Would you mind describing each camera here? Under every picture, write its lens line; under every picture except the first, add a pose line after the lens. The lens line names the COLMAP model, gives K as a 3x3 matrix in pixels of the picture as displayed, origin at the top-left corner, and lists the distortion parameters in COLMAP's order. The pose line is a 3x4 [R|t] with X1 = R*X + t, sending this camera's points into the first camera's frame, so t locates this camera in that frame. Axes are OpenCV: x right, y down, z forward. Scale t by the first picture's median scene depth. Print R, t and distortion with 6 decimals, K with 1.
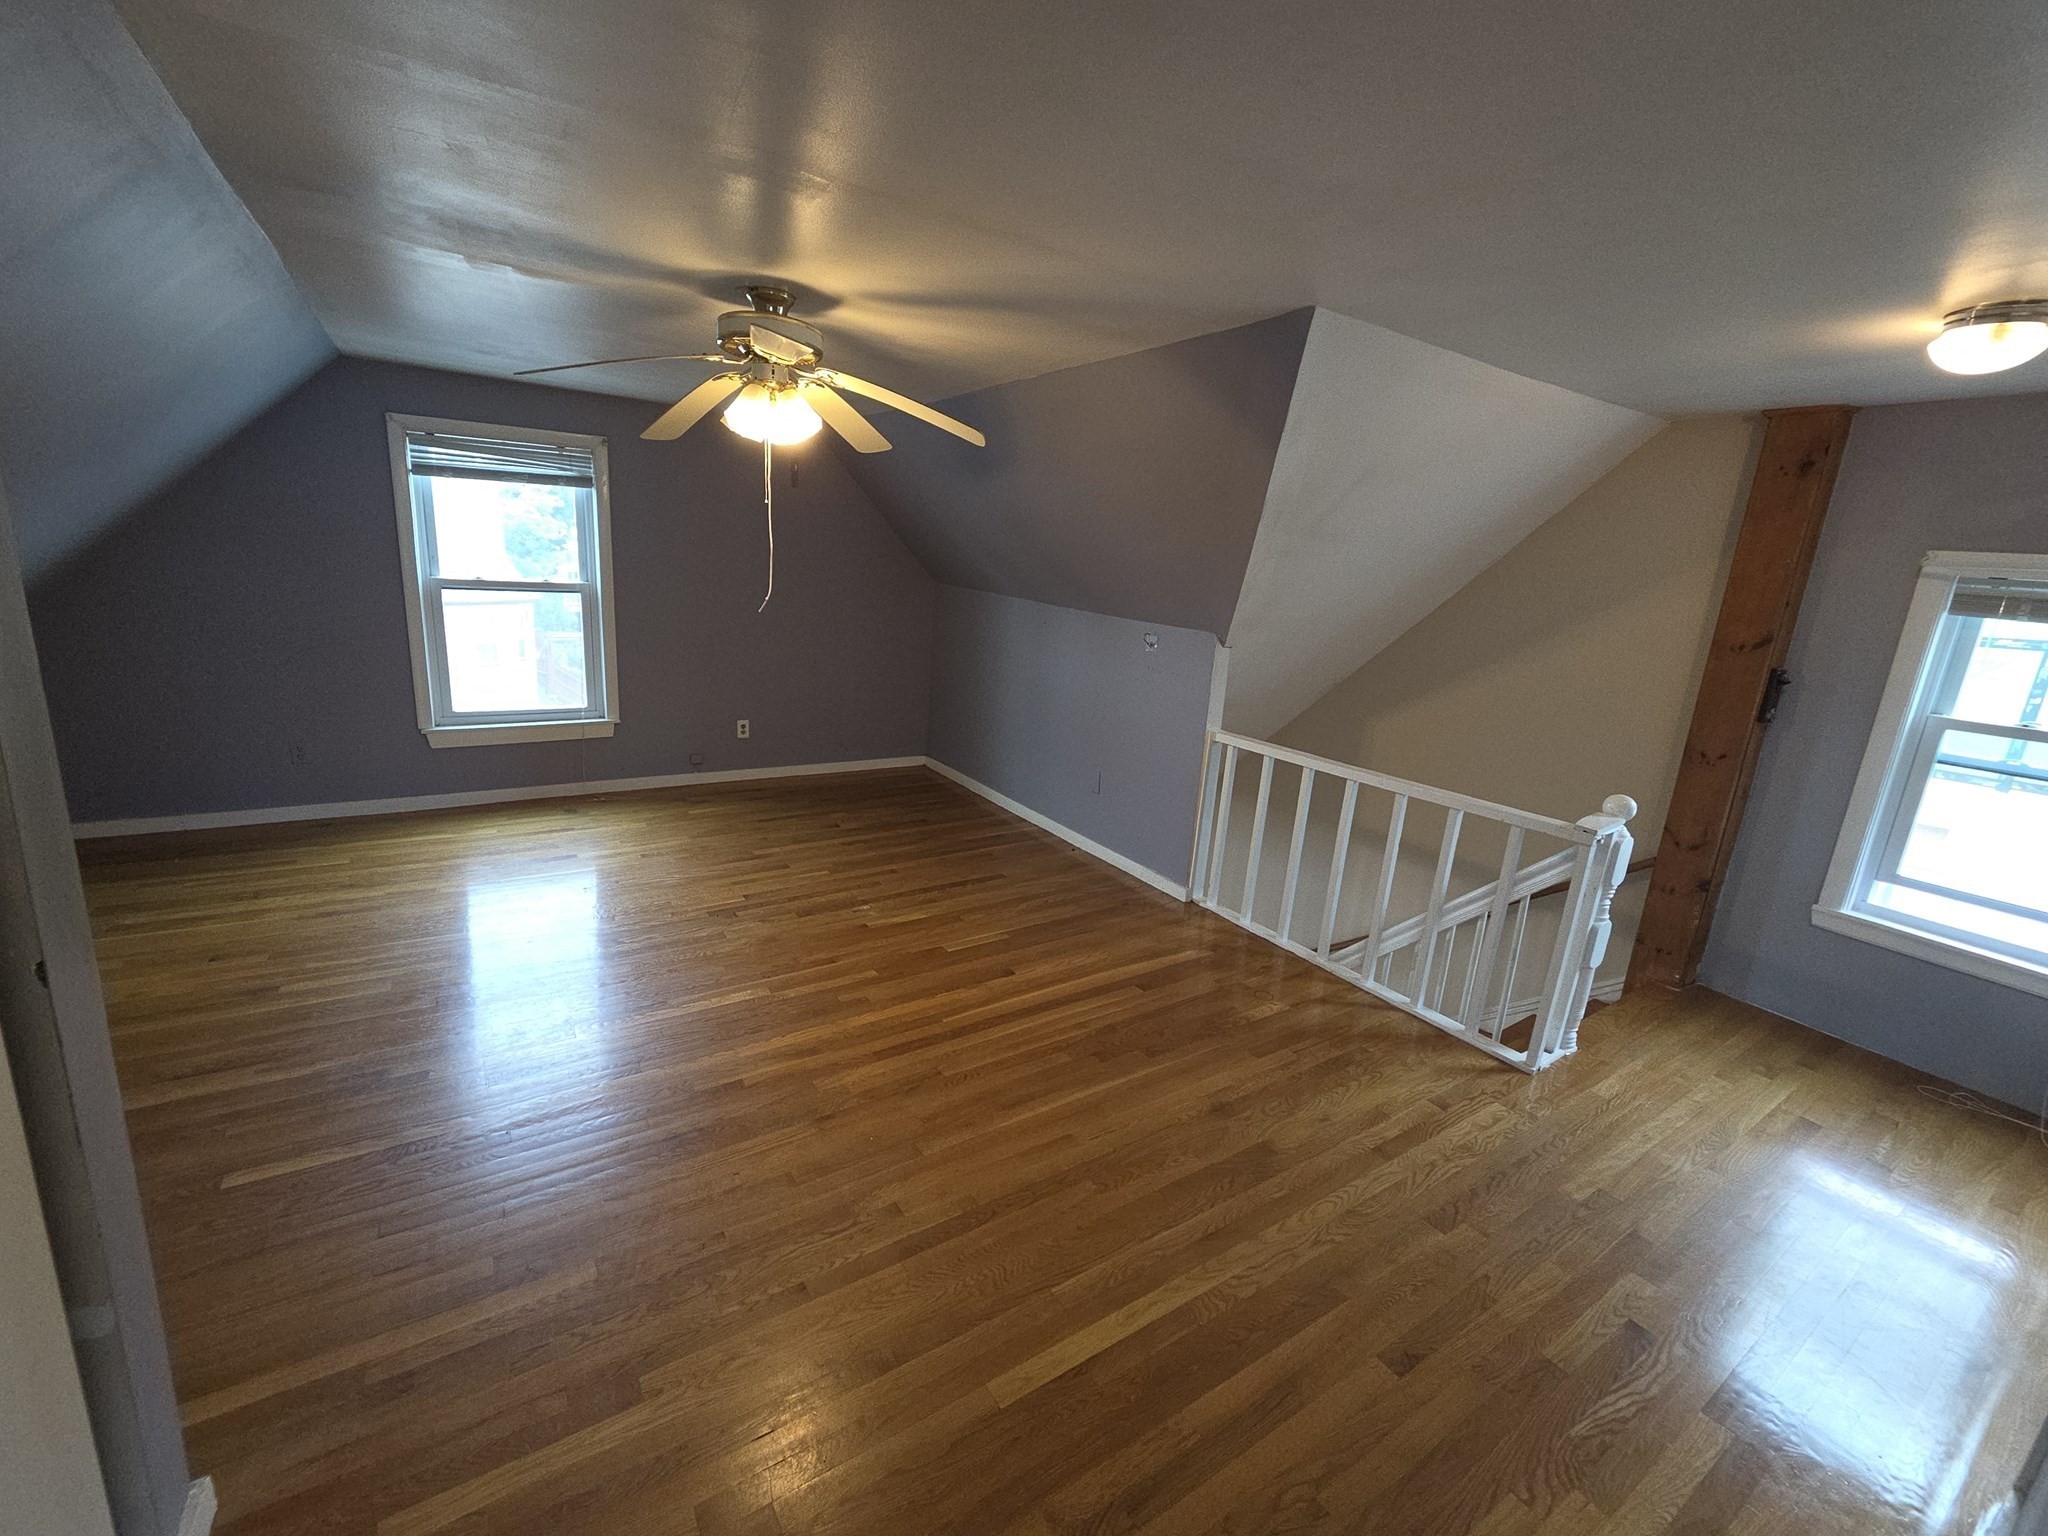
lens RADIAL K [[841.7, 0, 1007.2], [0, 841.7, 755.6], [0, 0, 1]] dist [0.000549, -0.000570]
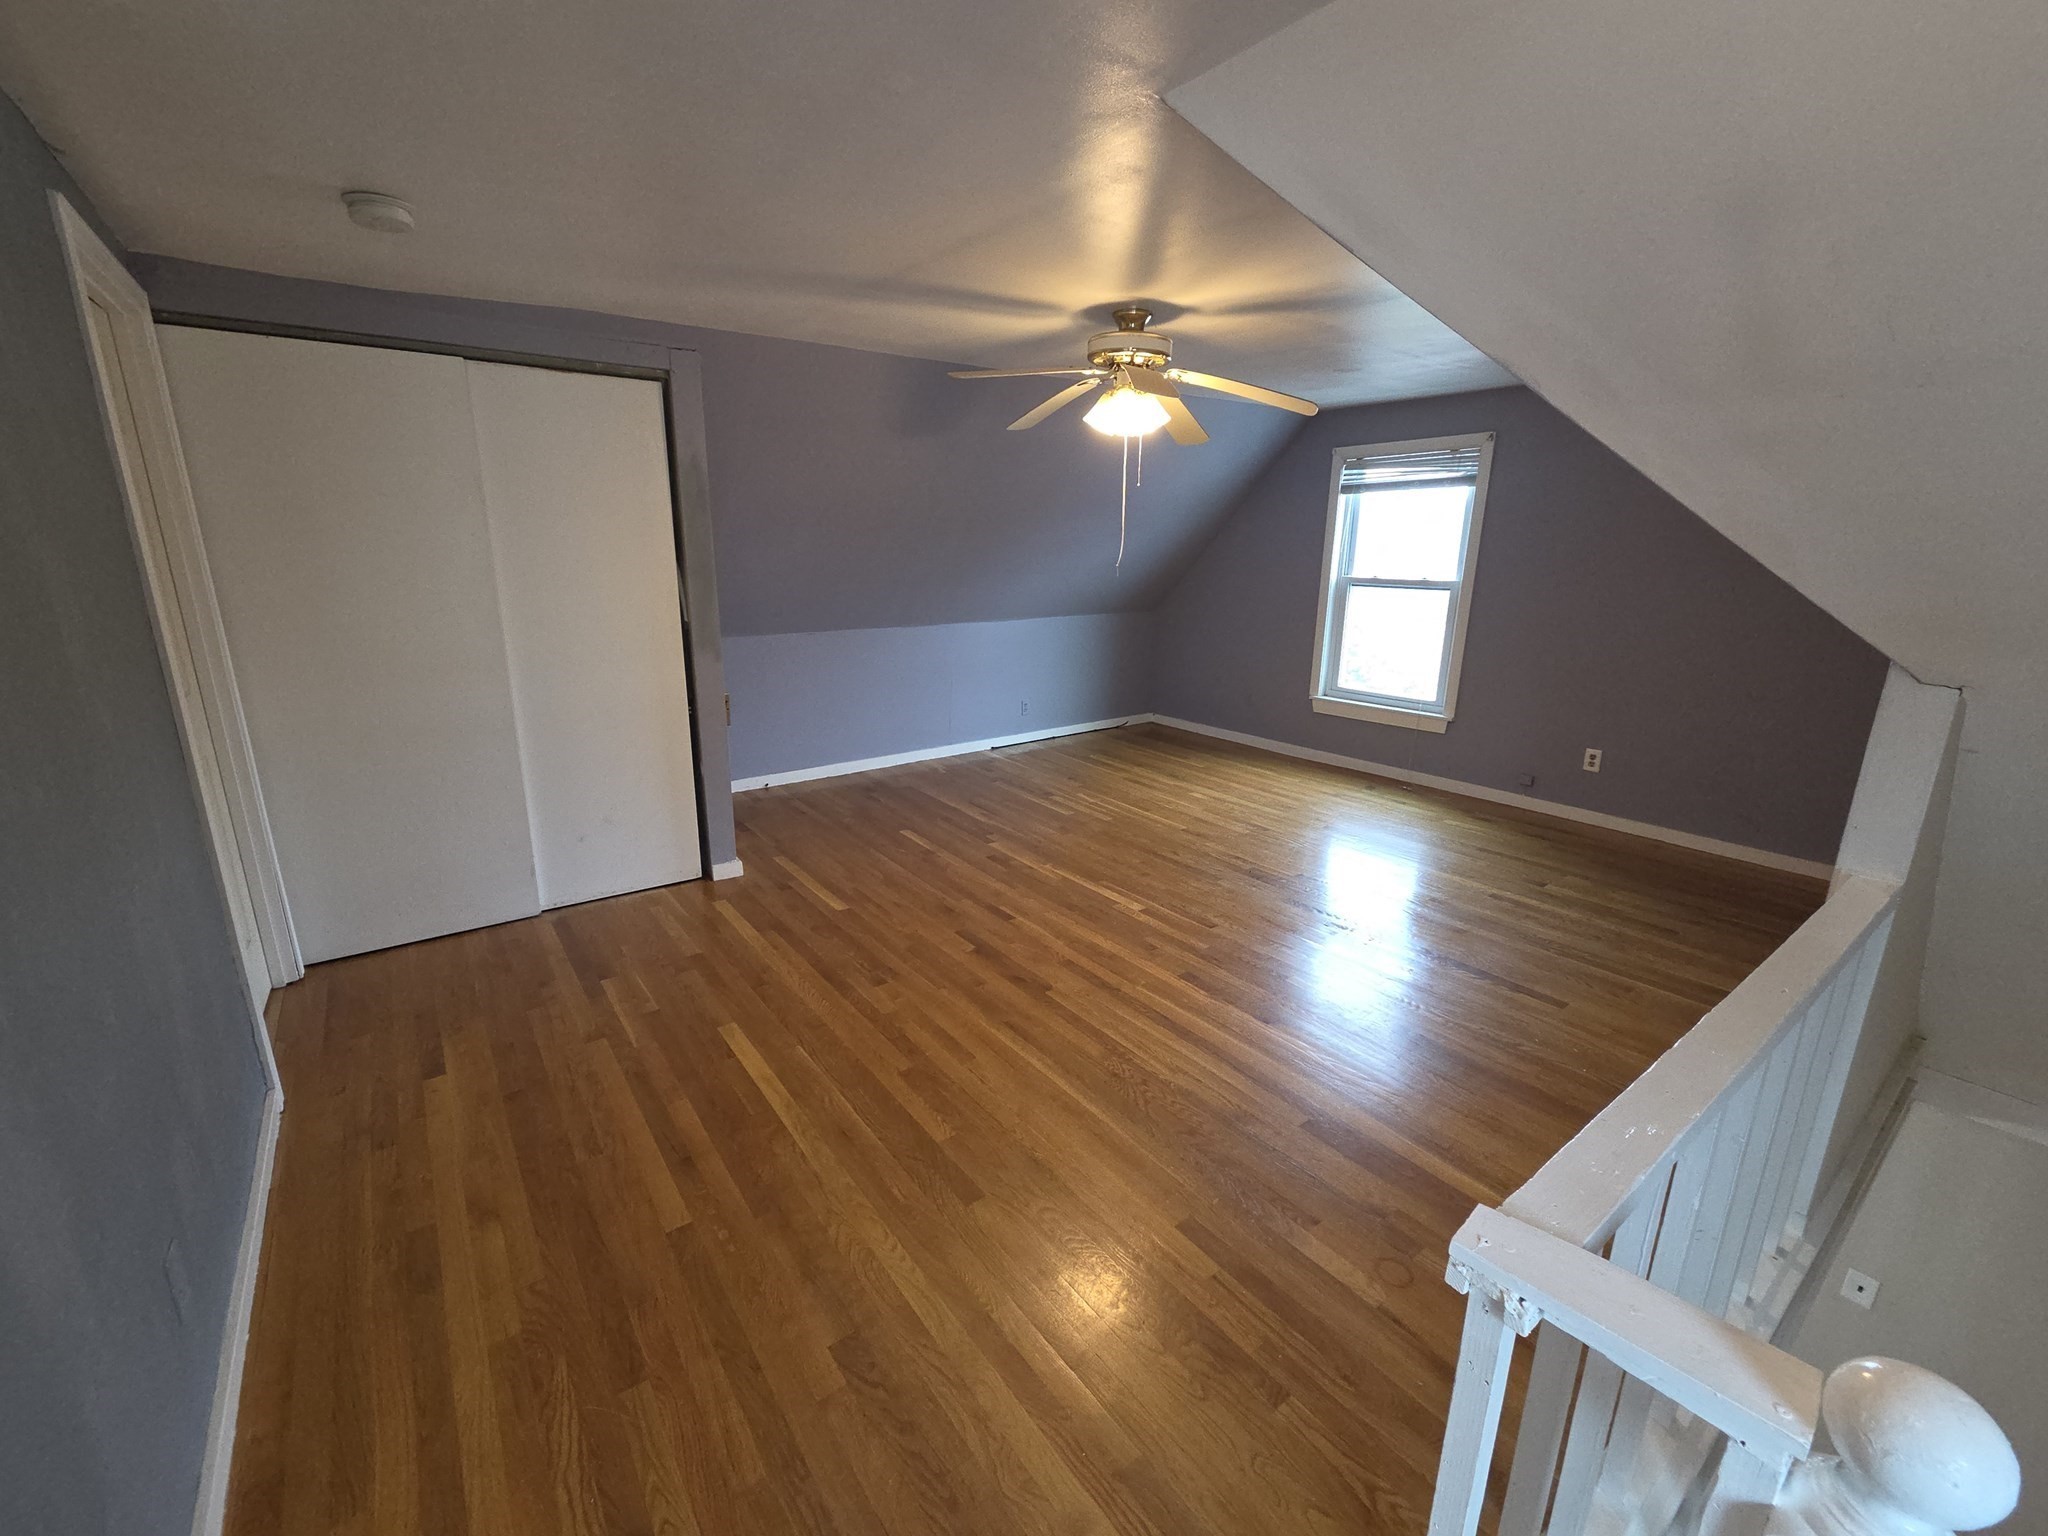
lens RADIAL K [[841.7, 0, 1007.2], [0, 841.7, 755.6], [0, 0, 1]] dist [0.000549, -0.000570]
pose [[0.064287, 0.184820, -0.980667, 0.579405], [-0.229595, 0.959077, 0.165701, -0.052947], [0.971161, 0.214504, 0.104090, 0.473600]]
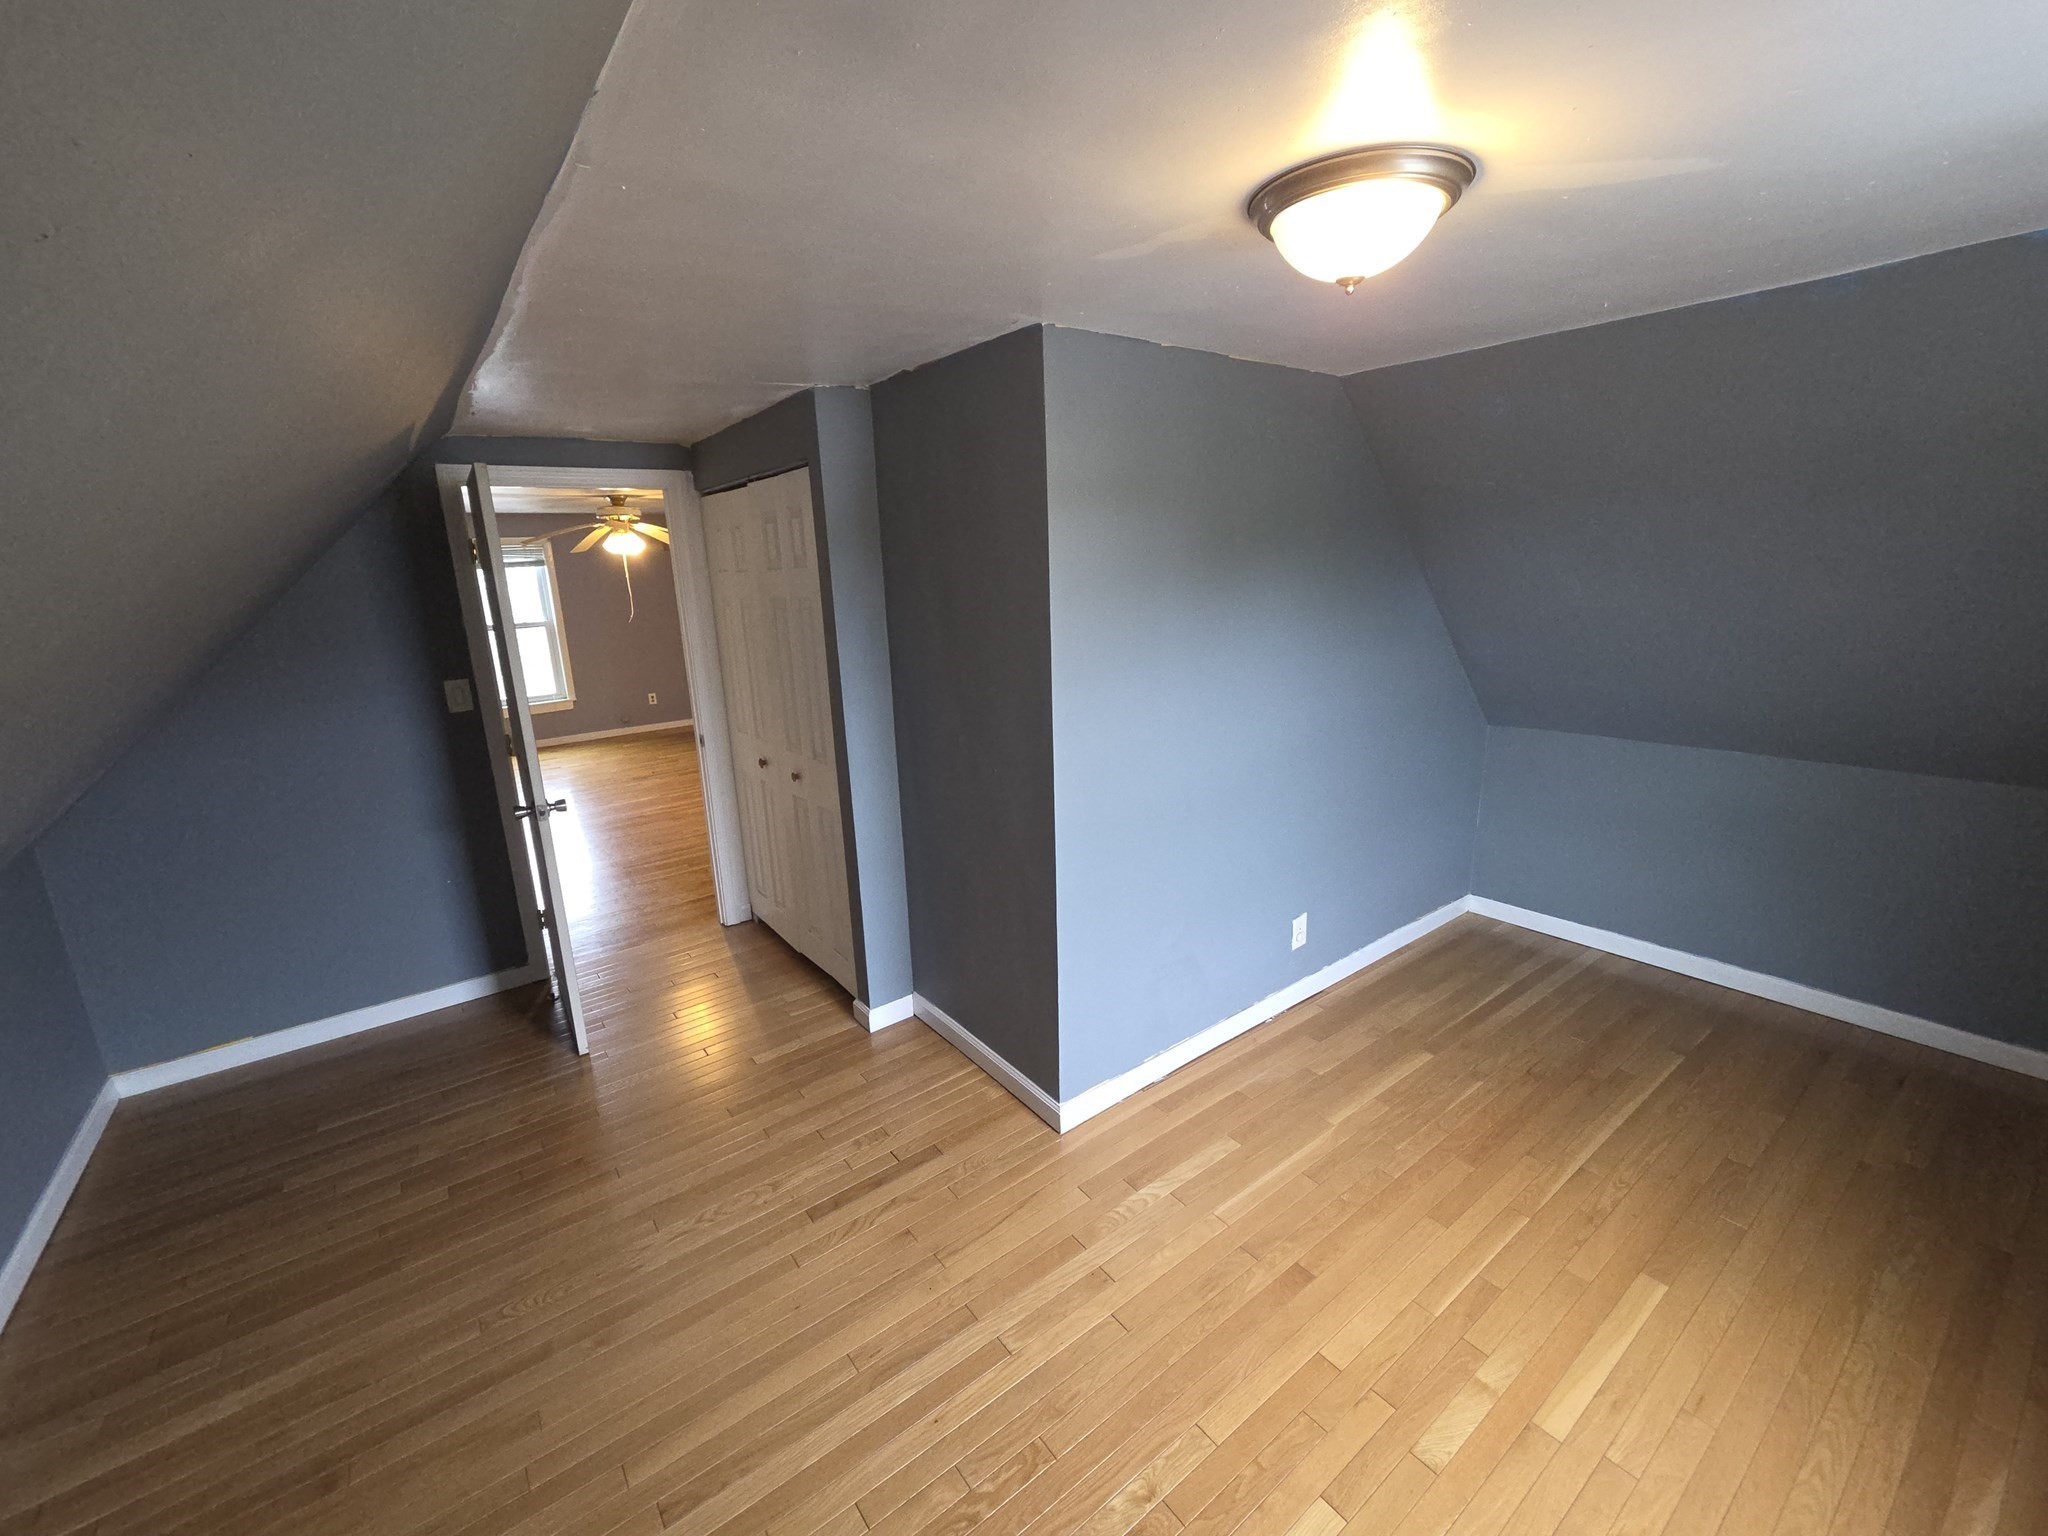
lens RADIAL K [[841.7, 0, 1007.2], [0, 841.7, 755.6], [0, 0, 1]] dist [0.000549, -0.000570]
pose [[0.992650, -0.114125, 0.040277, 0.386534], [0.114023, 0.993466, 0.004819, 0.195036], [-0.040563, -0.000191, 0.999177, -0.881249]]
